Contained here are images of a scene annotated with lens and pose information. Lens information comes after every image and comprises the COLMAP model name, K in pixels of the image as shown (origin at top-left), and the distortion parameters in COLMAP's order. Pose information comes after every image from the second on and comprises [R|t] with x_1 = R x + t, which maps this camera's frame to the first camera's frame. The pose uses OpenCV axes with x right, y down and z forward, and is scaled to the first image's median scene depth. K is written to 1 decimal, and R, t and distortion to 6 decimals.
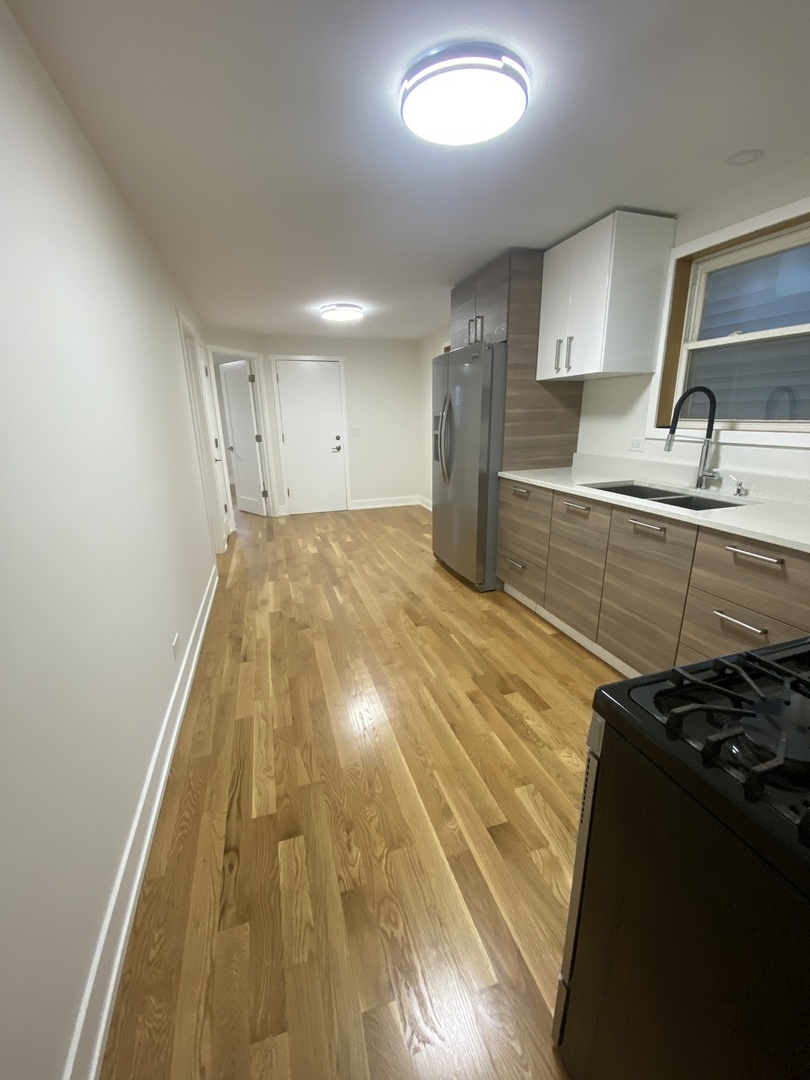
lens RADIAL K [[434.5, 0, 407.5], [0, 434.5, 542.1], [0, 0, 1]] dist [0.040028, -0.034172]
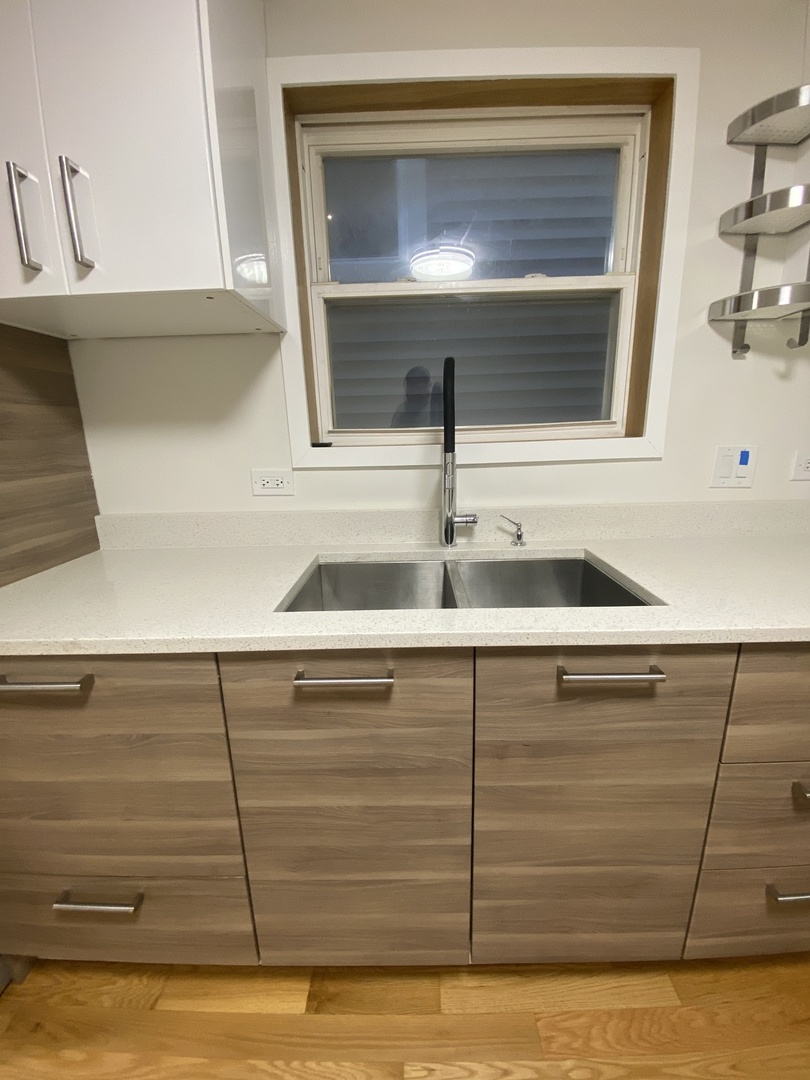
lens RADIAL K [[444.0, 0, 403.2], [0, 444.0, 544.7], [0, 0, 1]] dist [0.000229, -0.012113]
pose [[0.321993, -0.221621, 0.920437, 0.111613], [0.285431, 0.949703, 0.128817, -0.190260], [-0.902690, 0.221243, 0.369055, 0.751042]]
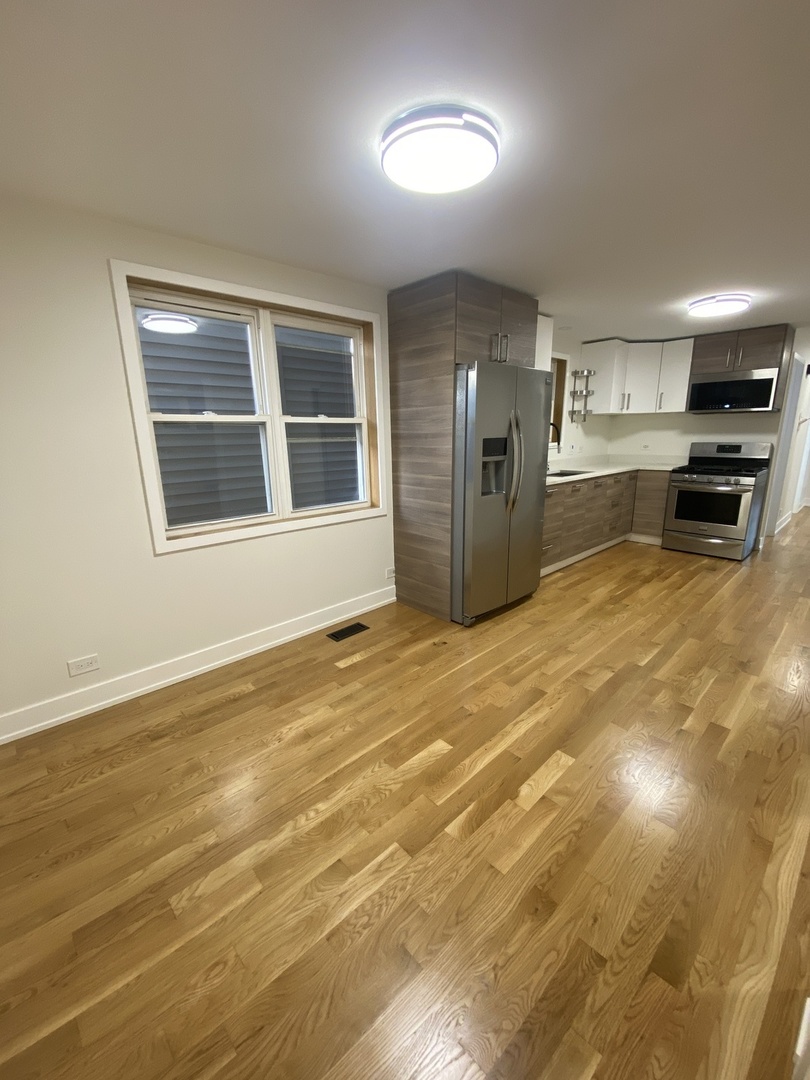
lens RADIAL K [[434.5, 0, 407.5], [0, 434.5, 542.1], [0, 0, 1]] dist [0.040028, -0.034172]
pose [[-0.427666, -0.203533, 0.880725, -0.842621], [0.273626, 0.899461, 0.340732, -0.614290], [-0.861528, 0.386708, -0.328977, 2.077056]]
